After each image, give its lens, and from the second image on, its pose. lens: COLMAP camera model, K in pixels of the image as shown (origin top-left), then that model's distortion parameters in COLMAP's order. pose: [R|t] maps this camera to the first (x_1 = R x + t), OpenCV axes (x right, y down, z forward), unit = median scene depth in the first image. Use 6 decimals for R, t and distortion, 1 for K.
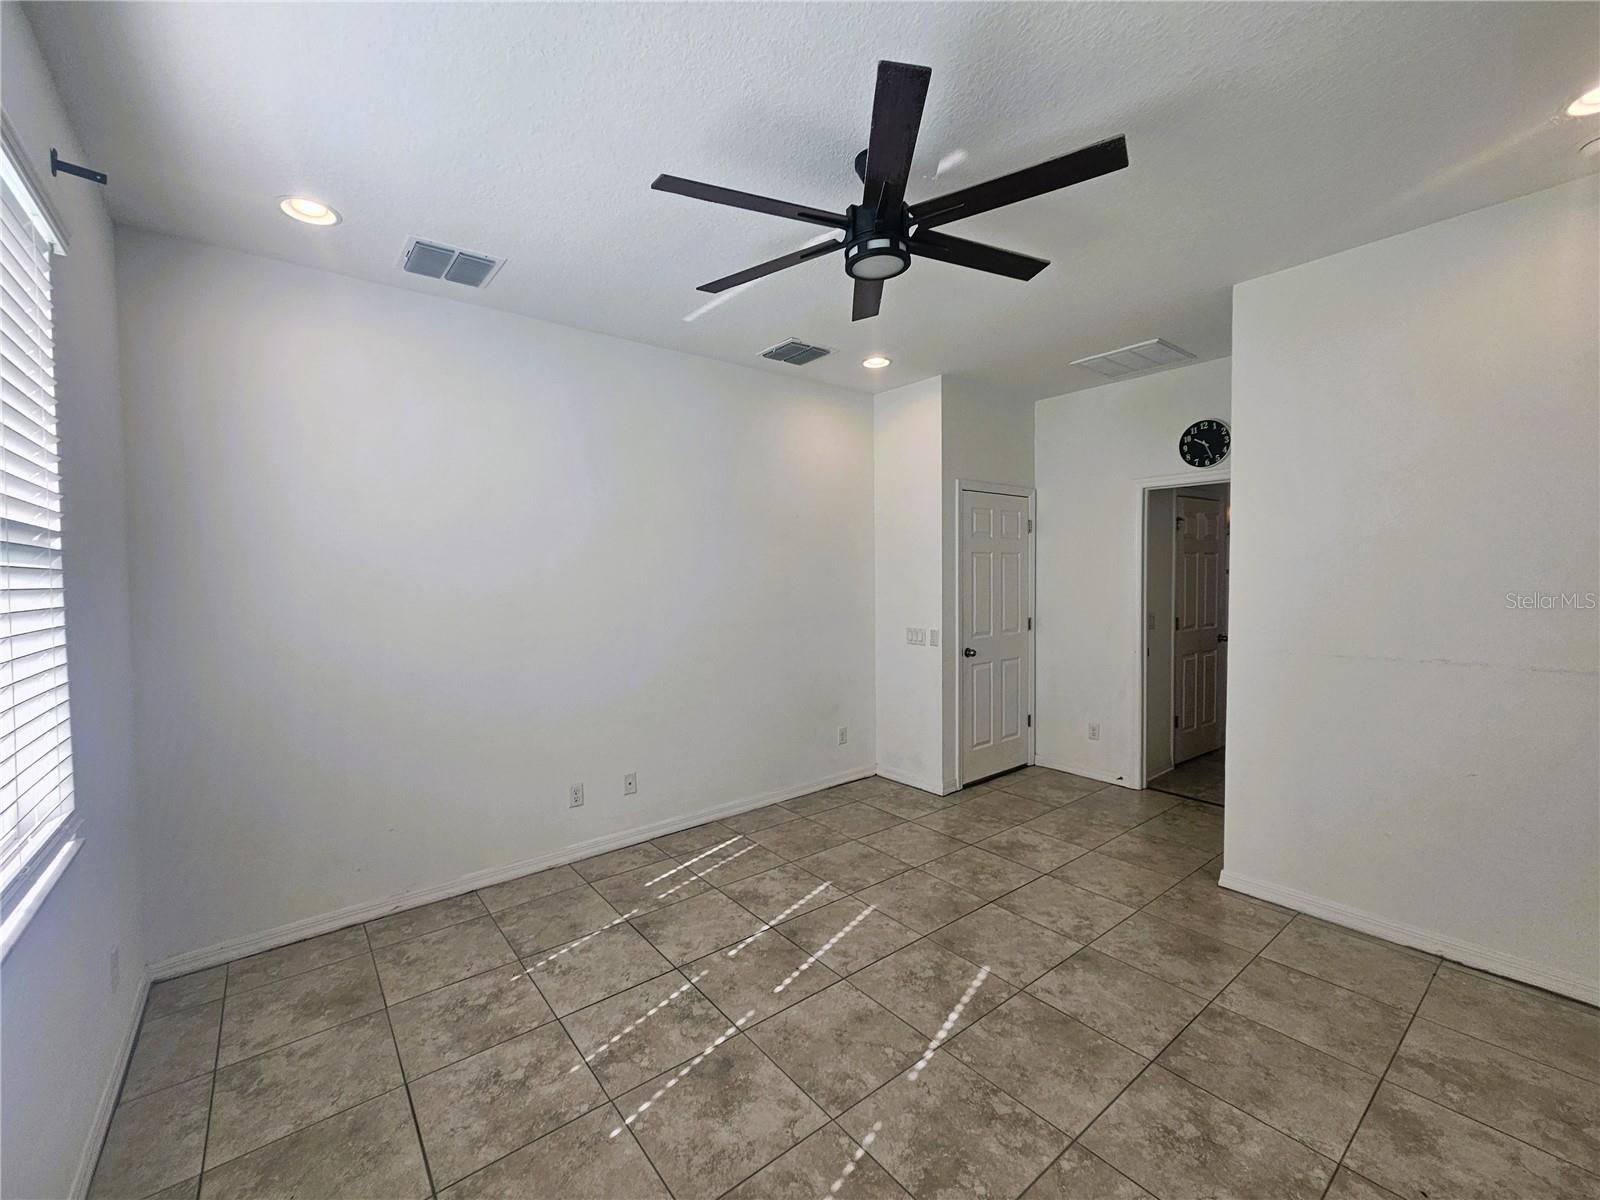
lens RADIAL K [[666.2, 0, 794.4], [0, 666.2, 591.8], [0, 0, 1]] dist [-0.010480, 0.000897]
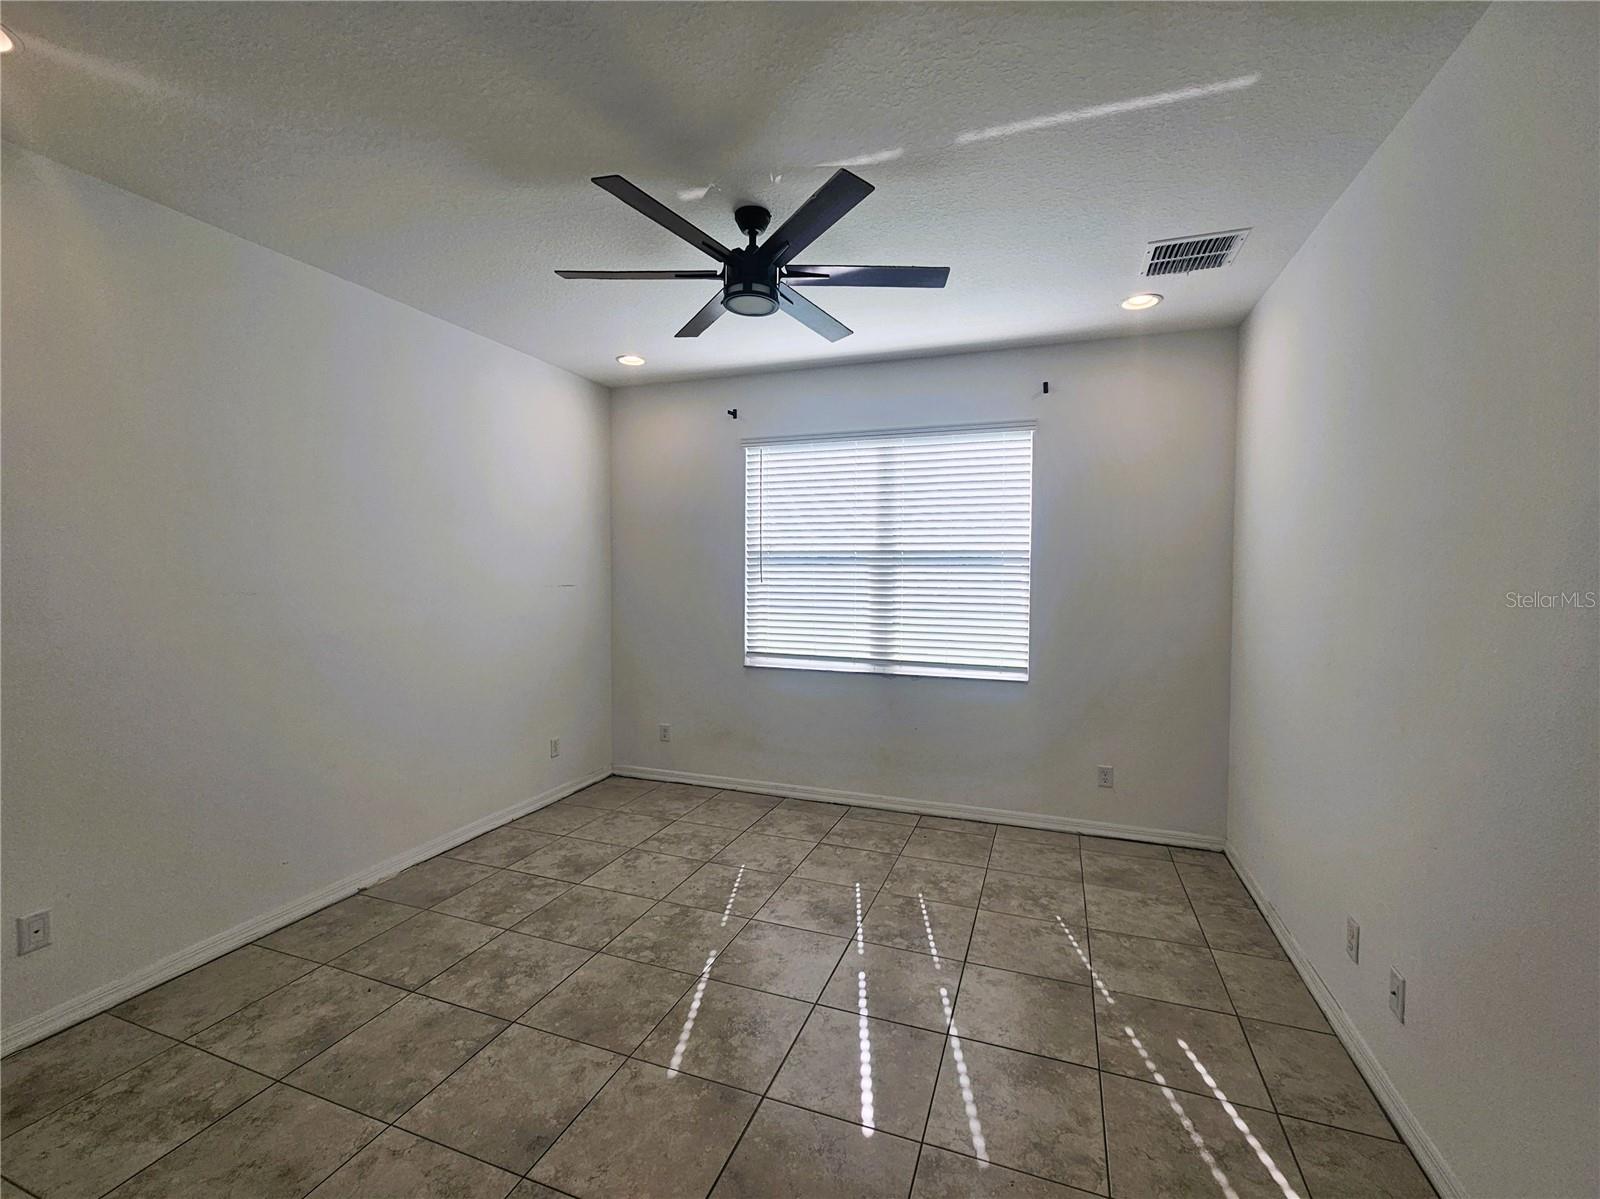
lens RADIAL K [[666.2, 0, 801.9], [0, 666.2, 611.9], [0, 0, 1]] dist [-0.010480, 0.000897]
pose [[-0.849148, 0.041266, -0.526540, 0.593512], [-0.008690, 0.995716, 0.092050, -0.058369], [0.528083, 0.082740, -0.845152, 1.834955]]
